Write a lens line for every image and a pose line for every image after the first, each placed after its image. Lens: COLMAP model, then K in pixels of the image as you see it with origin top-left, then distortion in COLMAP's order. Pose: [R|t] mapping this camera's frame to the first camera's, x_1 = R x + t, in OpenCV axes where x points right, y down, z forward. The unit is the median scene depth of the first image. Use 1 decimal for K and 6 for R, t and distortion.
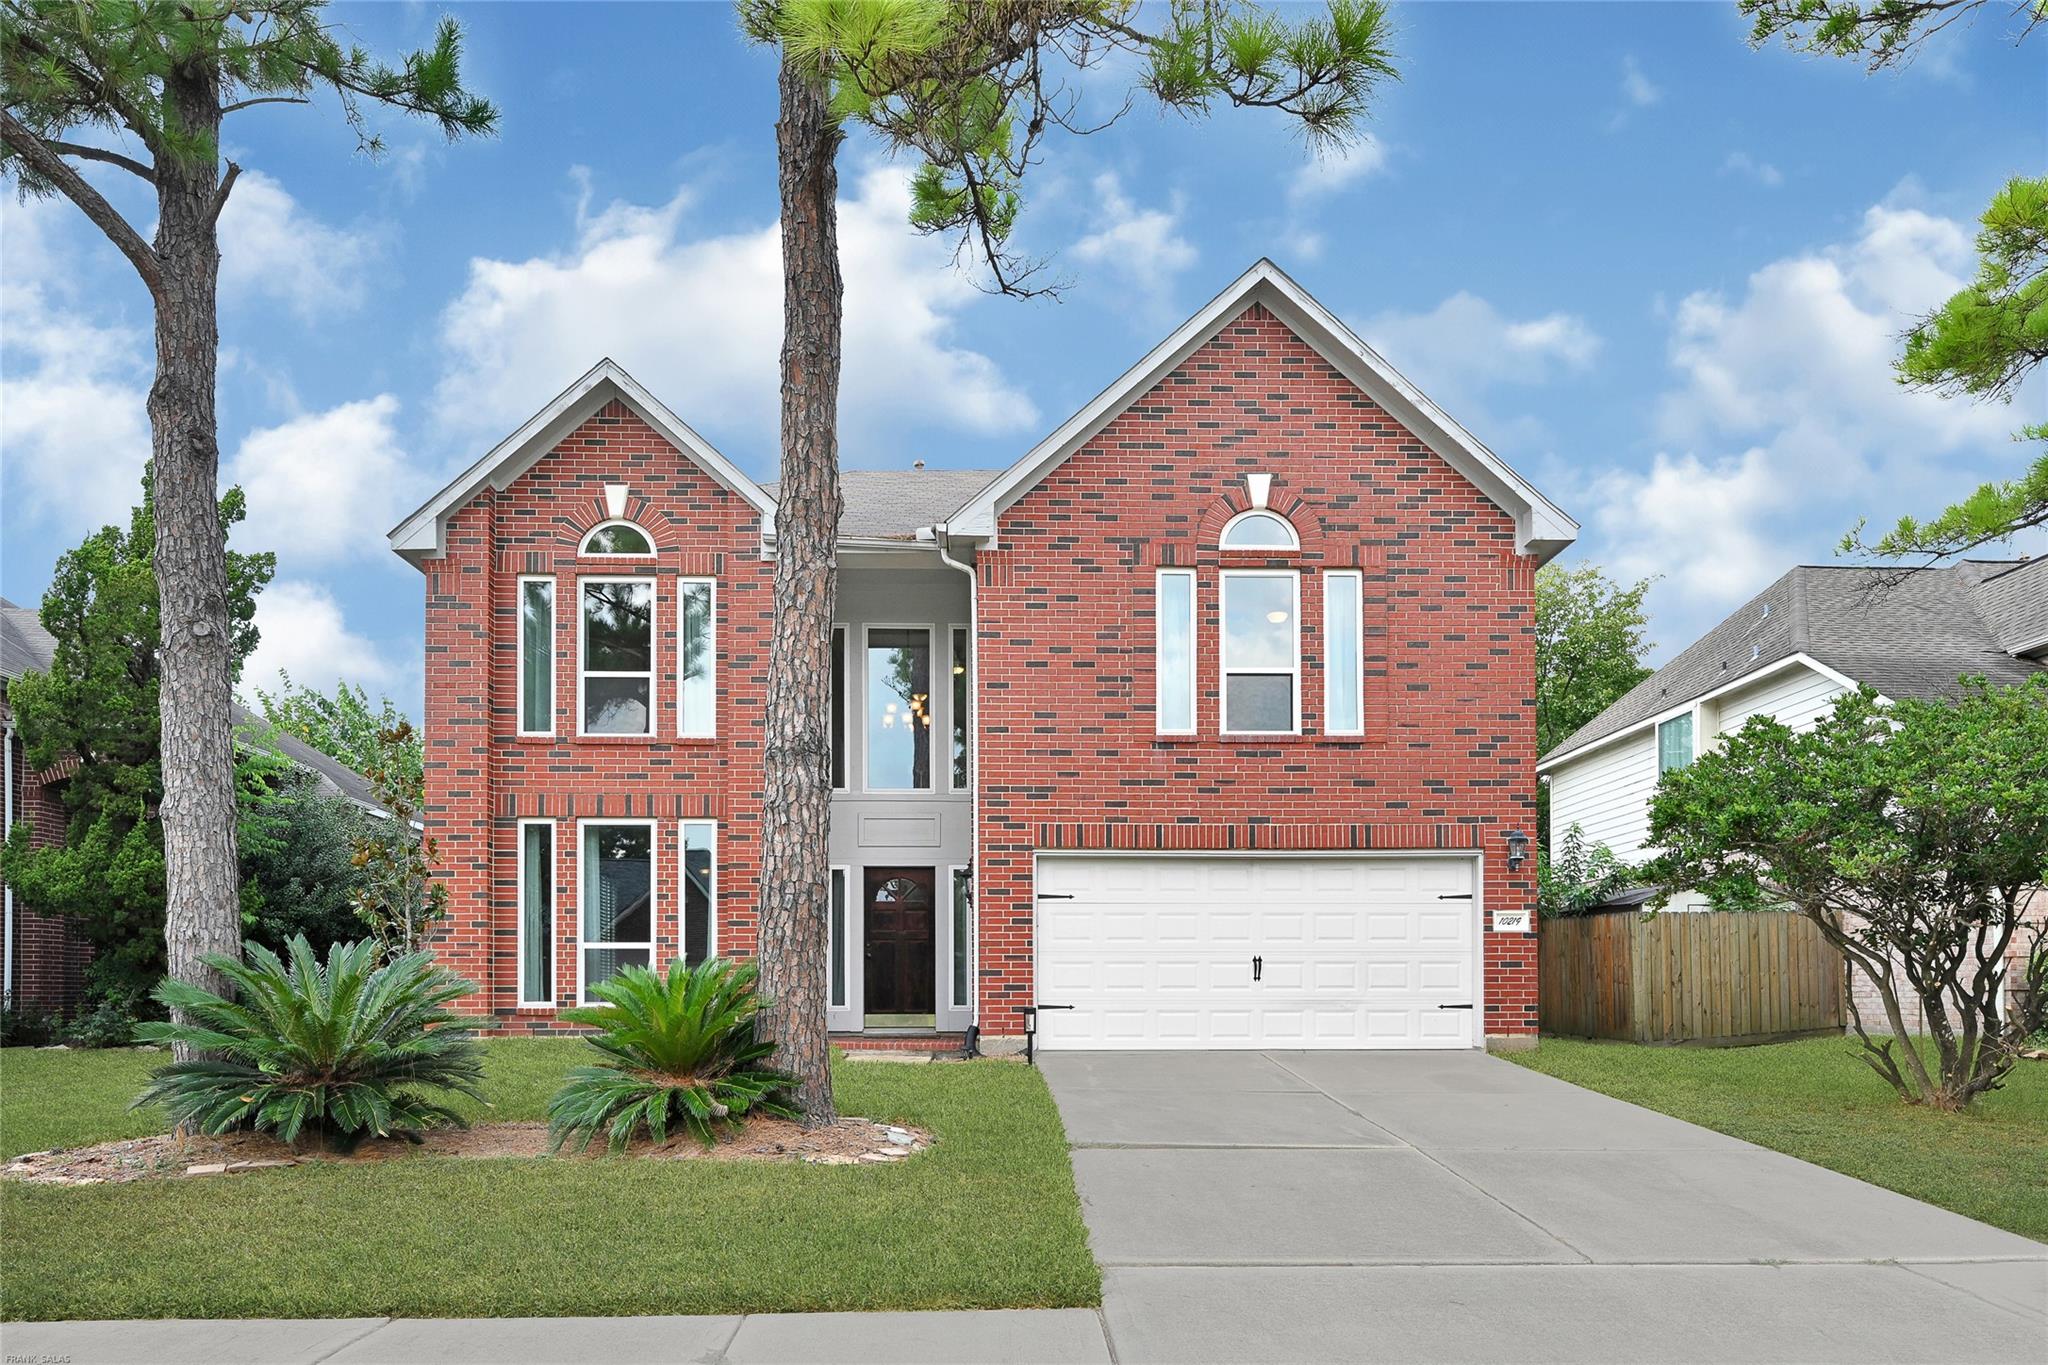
lens RADIAL K [[1238.7, 0, 1023.8], [0, 1238.7, 699.9], [0, 0, 1]] dist [-0.001417, -0.000375]
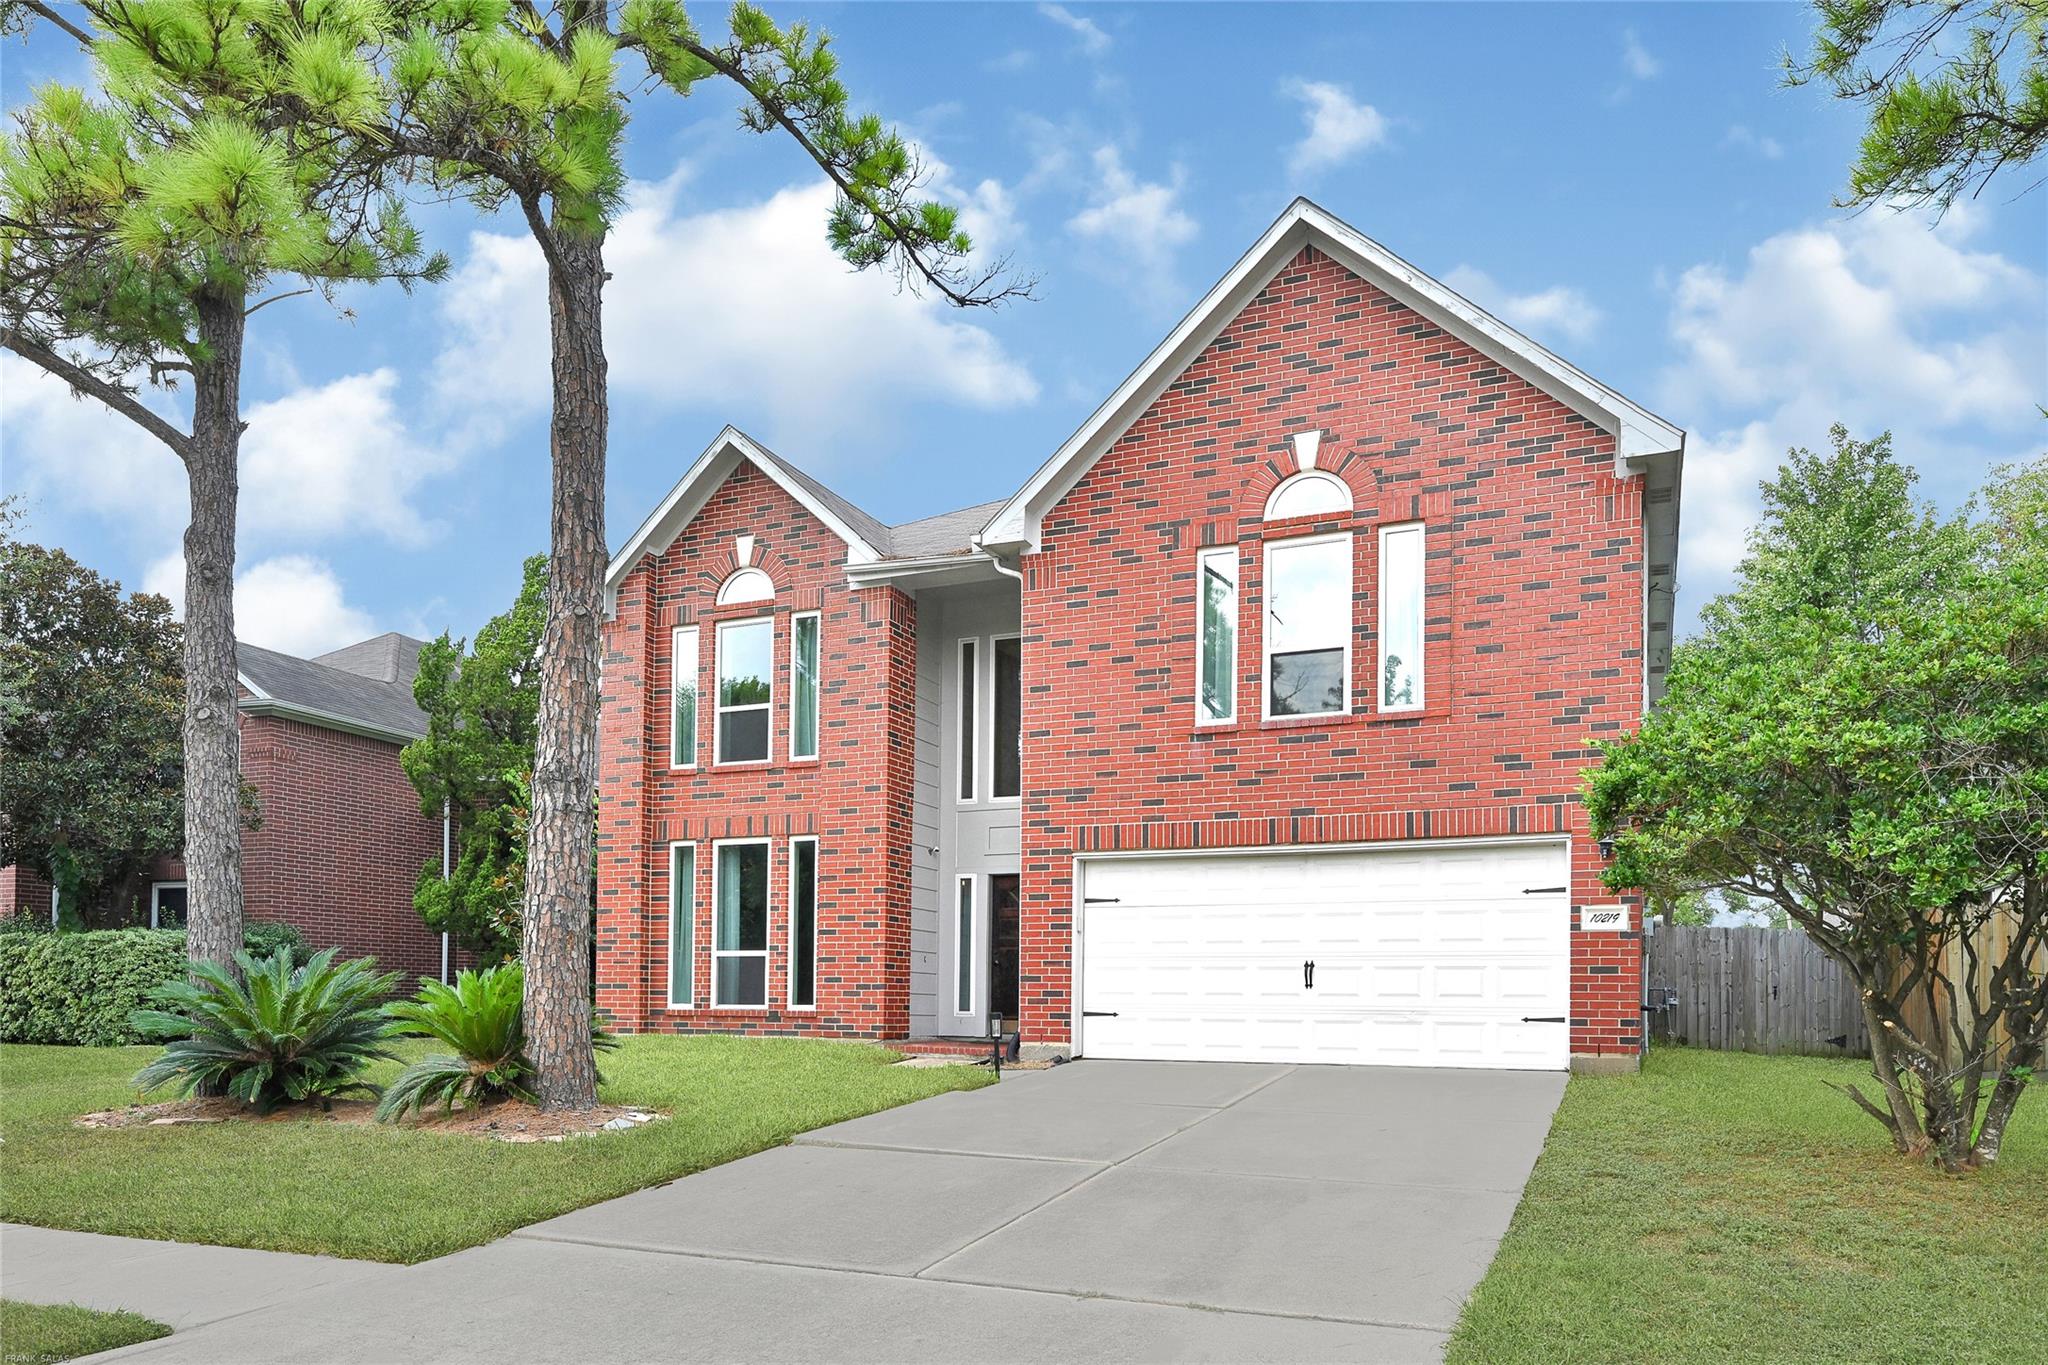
lens RADIAL K [[1284.6, 0, 1024.0], [0, 1284.6, 682.5], [0, 0, 1]] dist [-0.001498, -0.000181]
pose [[0.914268, -0.089056, -0.395201, 0.370038], [0.083693, 0.996015, -0.030826, 0.013569], [0.396371, -0.004893, 0.918077, 0.047792]]
